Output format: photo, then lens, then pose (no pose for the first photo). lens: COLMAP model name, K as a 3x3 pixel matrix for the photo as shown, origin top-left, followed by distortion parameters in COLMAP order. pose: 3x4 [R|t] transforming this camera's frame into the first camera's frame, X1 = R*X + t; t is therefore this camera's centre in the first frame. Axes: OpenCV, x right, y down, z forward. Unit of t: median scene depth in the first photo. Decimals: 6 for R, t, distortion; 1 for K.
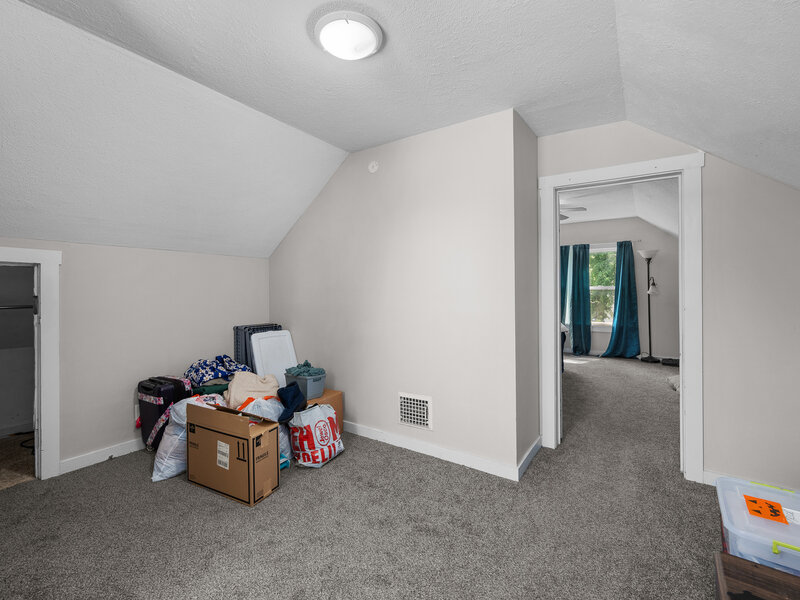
lens RADIAL K [[351.6, 0, 402.8], [0, 351.6, 301.9], [0, 0, 1]] dist [0.000472, 0.000234]
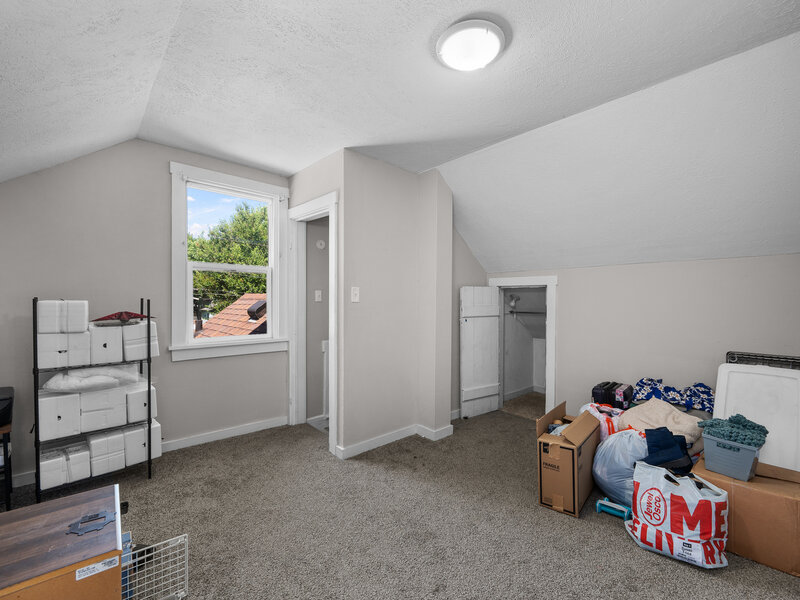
lens RADIAL K [[351.6, 0, 402.8], [0, 351.6, 301.9], [0, 0, 1]] dist [0.000472, 0.000234]
pose [[-0.264396, 0.004225, -0.964405, 0.583492], [-0.001683, 0.999987, 0.004842, -0.036492], [0.964413, 0.002903, -0.264385, 0.709235]]
